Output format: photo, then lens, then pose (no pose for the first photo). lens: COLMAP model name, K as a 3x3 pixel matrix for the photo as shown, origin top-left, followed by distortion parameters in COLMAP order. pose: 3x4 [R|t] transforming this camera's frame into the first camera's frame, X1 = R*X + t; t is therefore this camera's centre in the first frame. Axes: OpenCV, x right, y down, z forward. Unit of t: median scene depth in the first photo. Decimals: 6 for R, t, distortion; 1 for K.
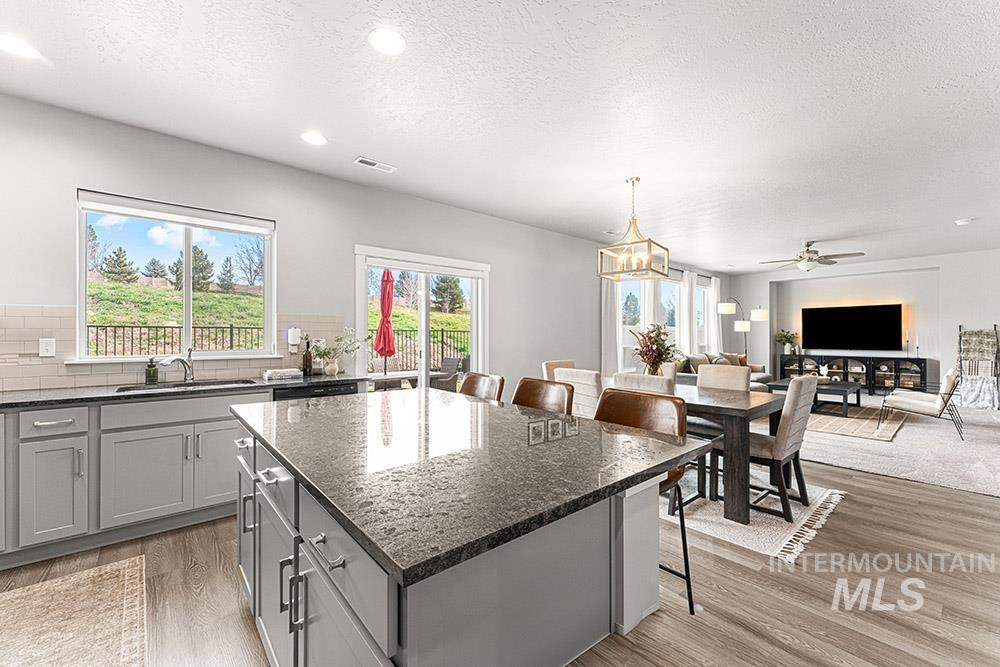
lens RADIAL K [[409.0, 0, 495.3], [0, 409.0, 335.1], [0, 0, 1]] dist [0.000598, -0.000802]
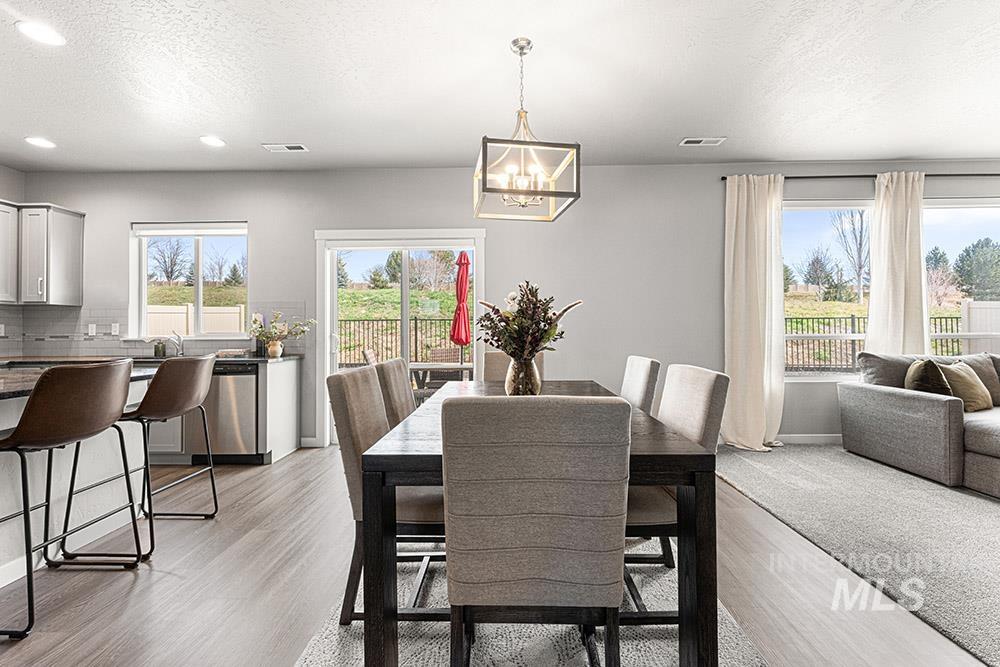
lens RADIAL K [[427.3, 0, 503.2], [0, 427.3, 326.6], [0, 0, 1]] dist [0.000383, 0.000560]
pose [[0.745428, -0.013633, -0.666446, 0.357087], [0.008897, 0.999905, -0.010503, 0.016796], [0.666526, 0.001900, 0.745479, 0.257533]]
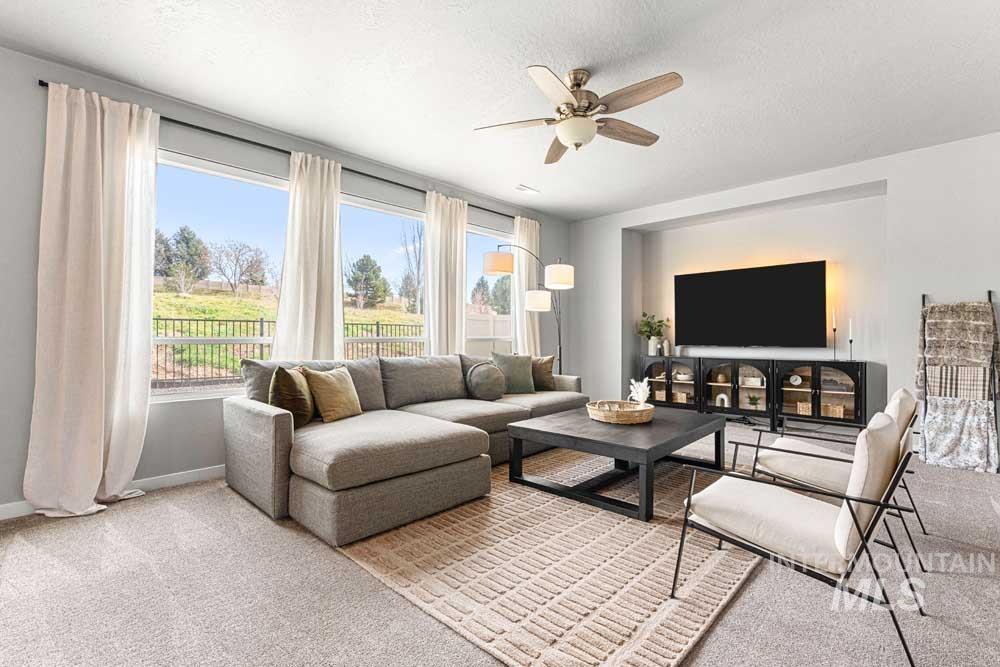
lens RADIAL K [[460.5, 0, 493.5], [0, 460.5, 337.2], [0, 0, 1]] dist [-0.001835, 0.000465]
pose [[0.996546, -0.000794, 0.083041, 0.510557], [0.000703, 0.999999, 0.001123, 0.023725], [-0.083042, -0.001060, 0.996546, 0.436081]]
